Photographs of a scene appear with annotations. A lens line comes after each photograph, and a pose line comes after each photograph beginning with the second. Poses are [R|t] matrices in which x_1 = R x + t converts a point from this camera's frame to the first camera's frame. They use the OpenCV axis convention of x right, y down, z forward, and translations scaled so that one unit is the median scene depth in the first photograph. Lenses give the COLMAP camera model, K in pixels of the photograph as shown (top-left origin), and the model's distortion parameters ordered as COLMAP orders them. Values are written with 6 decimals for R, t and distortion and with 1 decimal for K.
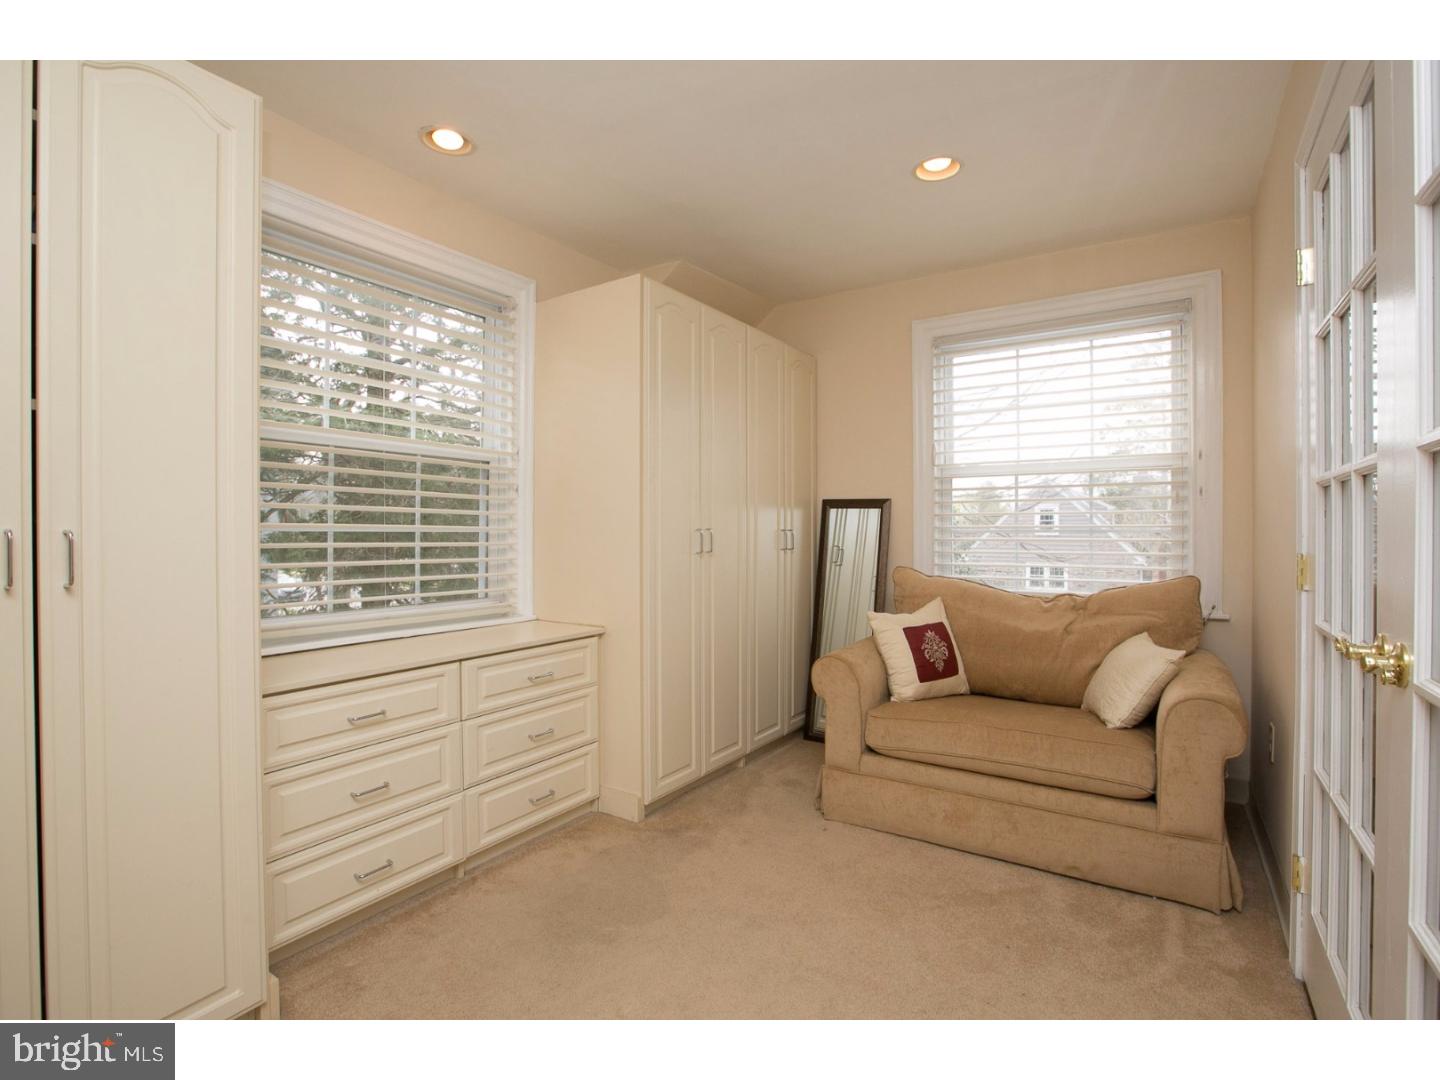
lens RADIAL K [[659.5, 0, 721.4], [0, 659.5, 542.3], [0, 0, 1]] dist [-0.016773, 0.000508]
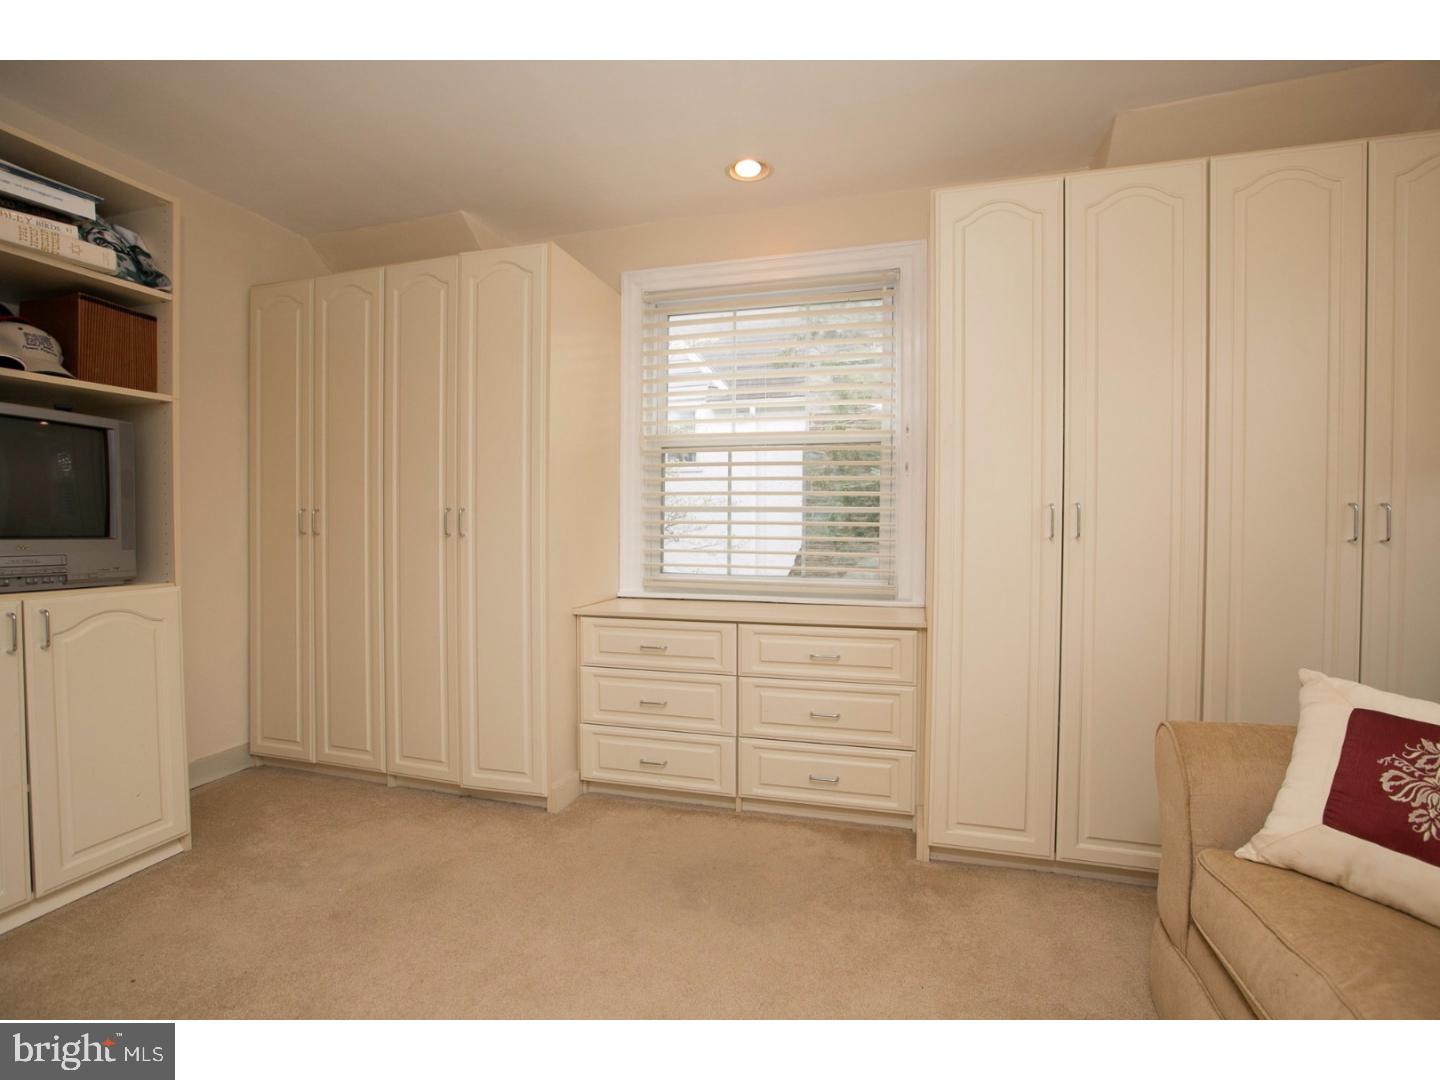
lens RADIAL K [[659.5, 0, 719.1], [0, 659.5, 539.6], [0, 0, 1]] dist [-0.016773, 0.000508]
pose [[0.303838, 0.015800, -0.952593, 0.571332], [-0.007159, 0.999872, 0.014300, 0.014649], [0.952697, 0.002475, 0.303912, 0.511966]]
